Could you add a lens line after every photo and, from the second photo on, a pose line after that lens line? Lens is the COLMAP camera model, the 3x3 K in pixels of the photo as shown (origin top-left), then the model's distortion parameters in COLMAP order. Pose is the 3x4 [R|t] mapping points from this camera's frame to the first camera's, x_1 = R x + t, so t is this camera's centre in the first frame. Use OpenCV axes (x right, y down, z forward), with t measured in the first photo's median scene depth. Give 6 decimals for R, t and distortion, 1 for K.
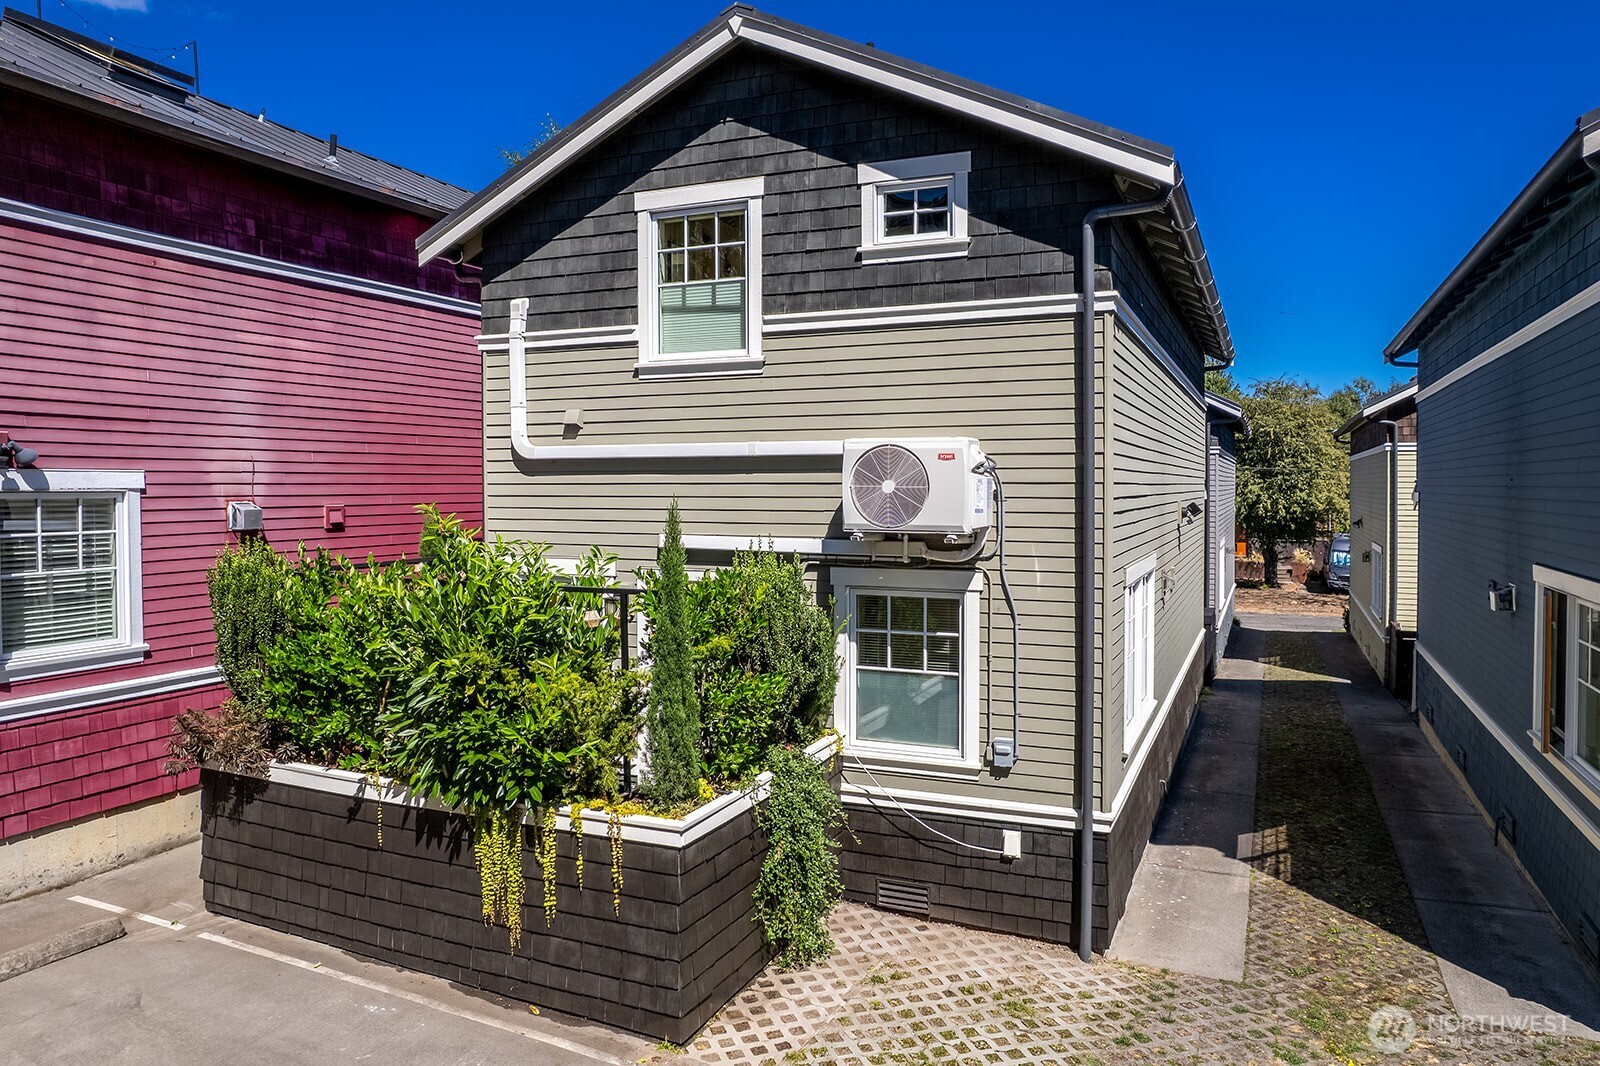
lens RADIAL K [[1064.4, 0, 800.9], [0, 1064.4, 507.8], [0, 0, 1]] dist [-0.057213, 0.051346]
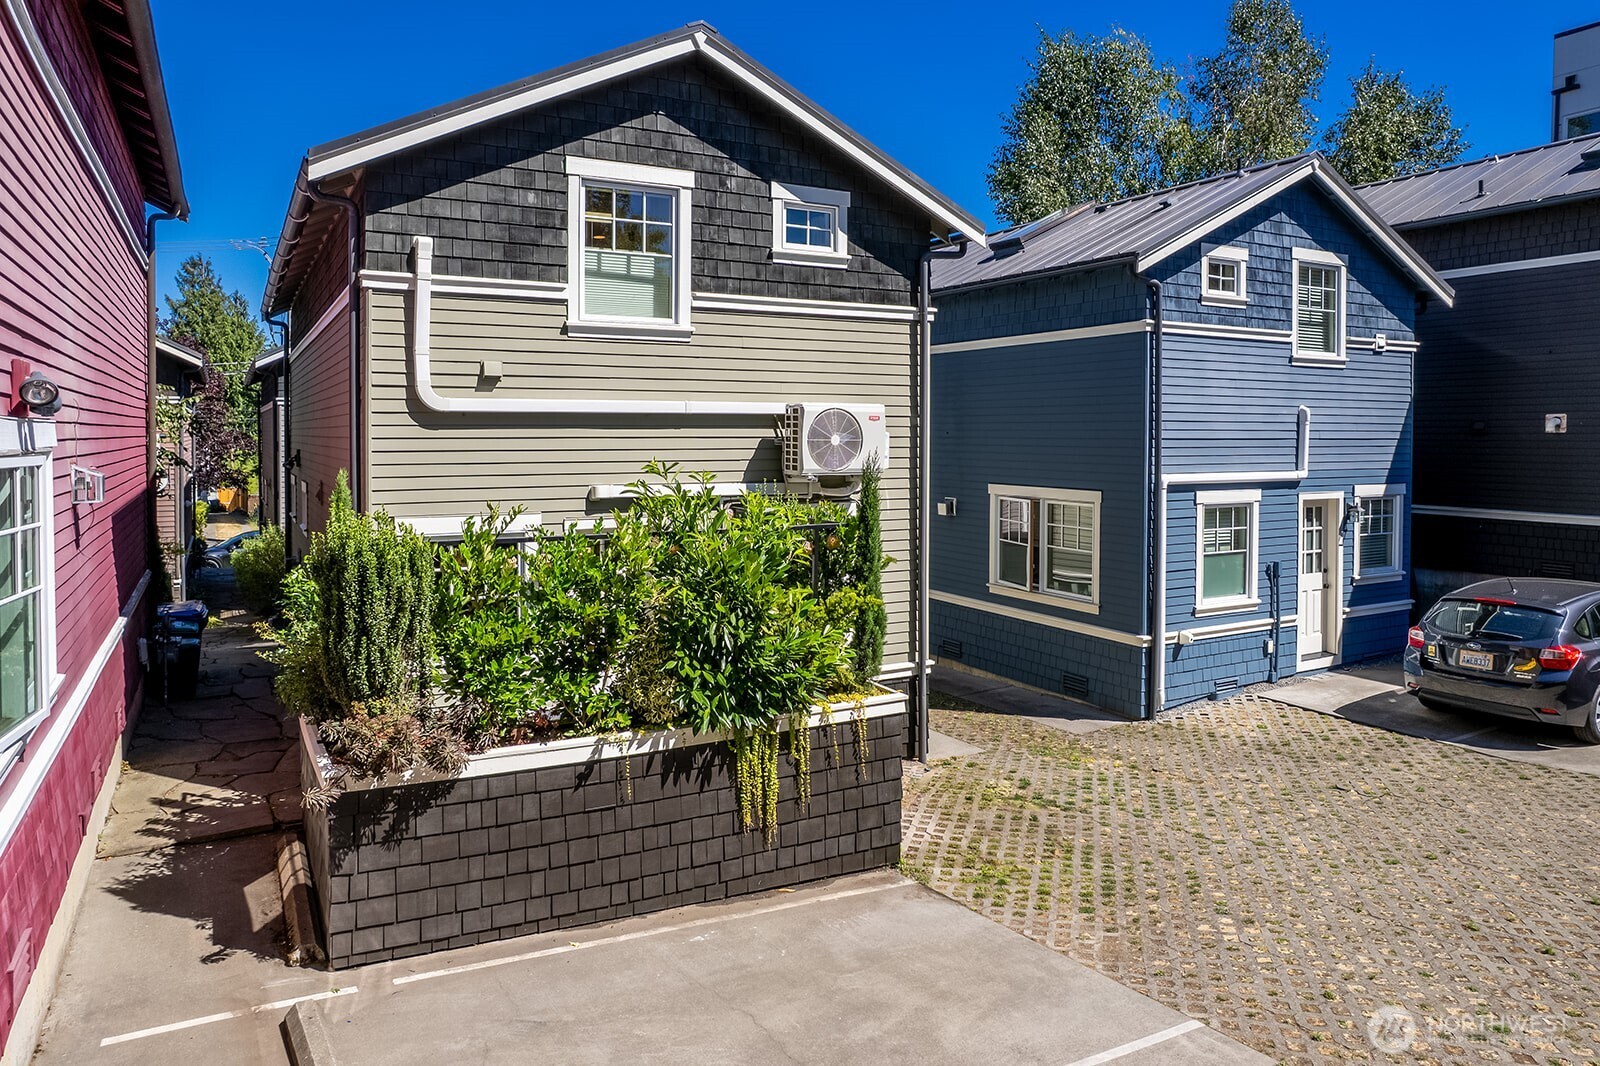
lens RADIAL K [[1072.5, 0, 799.3], [0, 1072.5, 452.9], [0, 0, 1]] dist [-0.038871, 0.000314]
pose [[0.611396, -0.013925, 0.791202, -0.892618], [0.018349, 0.999826, 0.003418, -0.007918], [-0.791112, 0.012428, 0.611545, 0.198602]]
